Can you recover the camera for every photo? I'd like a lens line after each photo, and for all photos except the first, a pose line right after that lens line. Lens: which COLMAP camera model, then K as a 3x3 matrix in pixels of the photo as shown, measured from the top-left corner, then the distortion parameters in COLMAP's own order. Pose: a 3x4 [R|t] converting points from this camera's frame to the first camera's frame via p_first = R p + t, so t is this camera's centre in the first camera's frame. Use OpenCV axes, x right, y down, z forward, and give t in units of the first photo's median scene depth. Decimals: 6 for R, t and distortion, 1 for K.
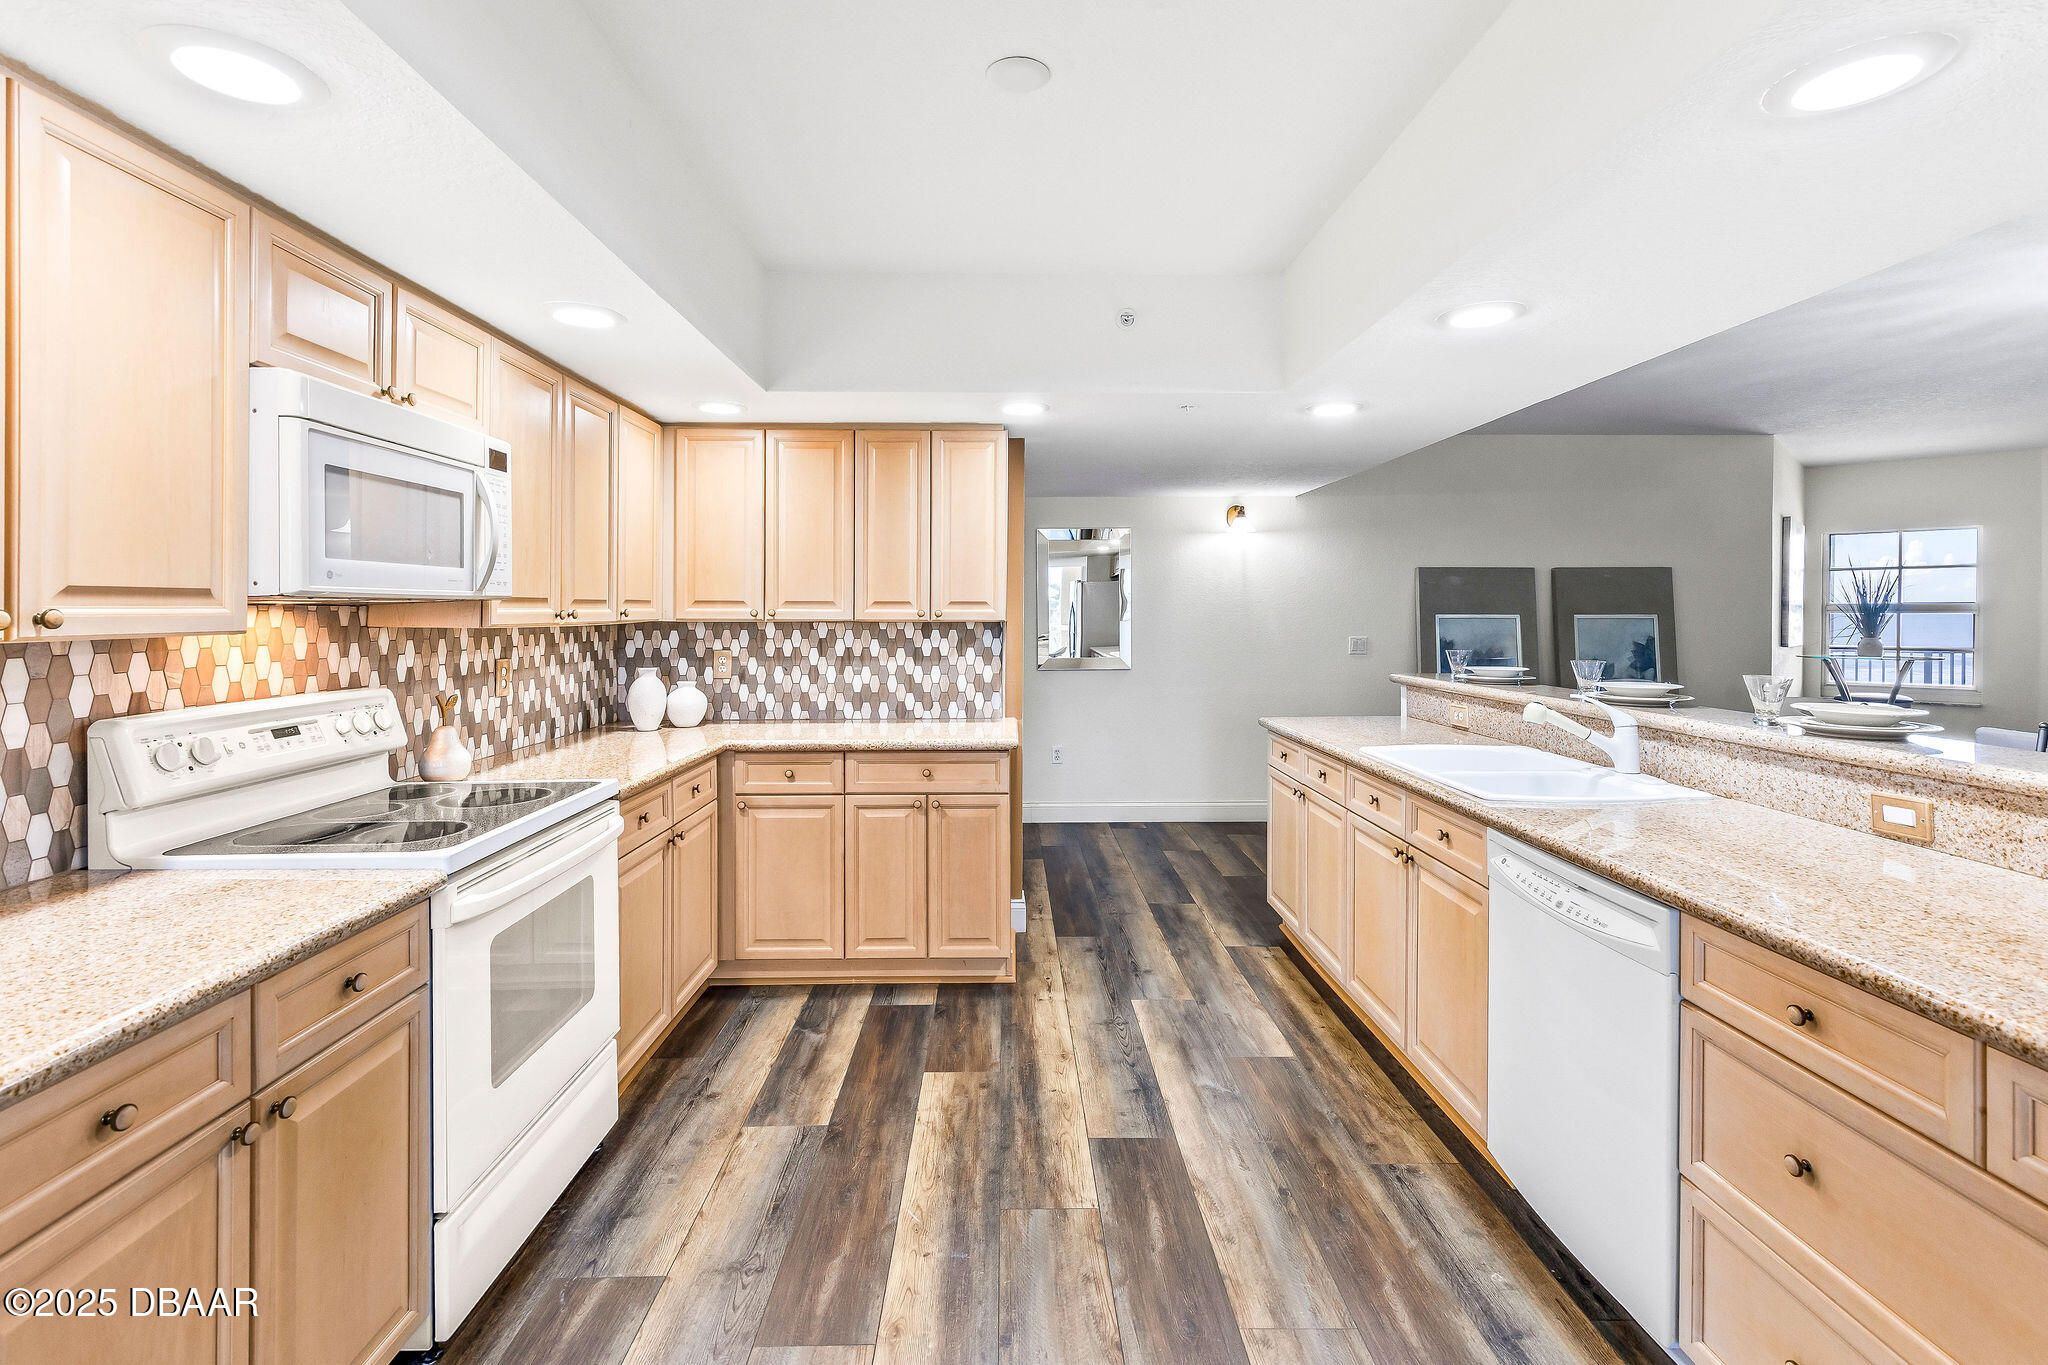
lens RADIAL K [[935.7, 0, 1015.1], [0, 935.7, 620.5], [0, 0, 1]] dist [0.000902, 0.000502]
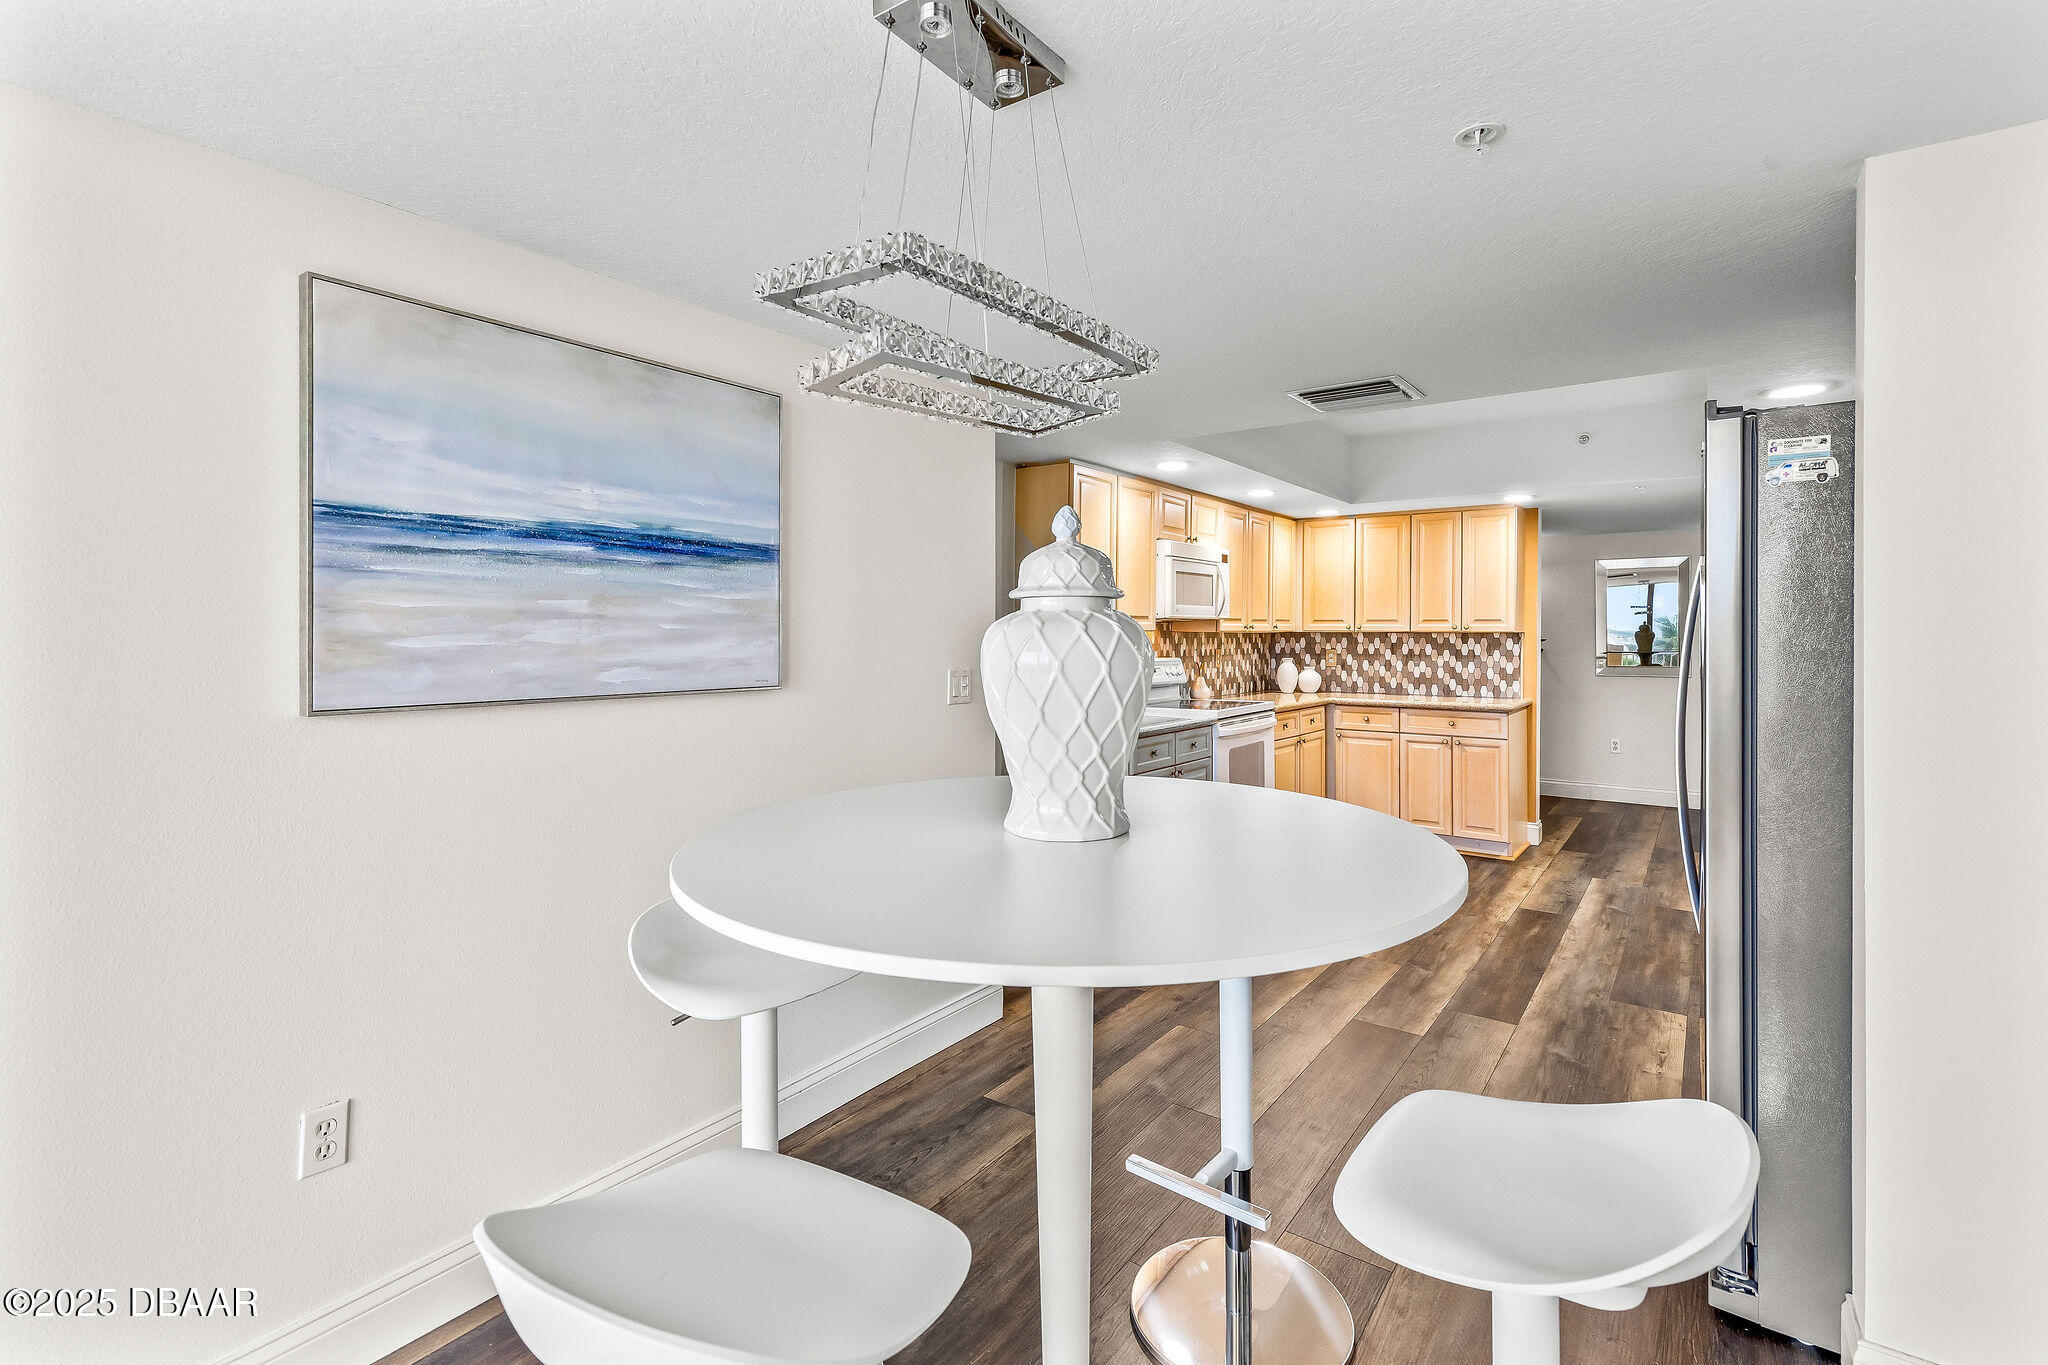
lens RADIAL K [[935.7, 0, 1015.1], [0, 935.7, 620.5], [0, 0, 1]] dist [0.000902, 0.000502]
pose [[0.791946, -0.005782, -0.610564, 0.265616], [-0.008205, 0.999764, -0.020110, 0.018521], [0.610537, 0.020936, 0.791711, -0.680078]]
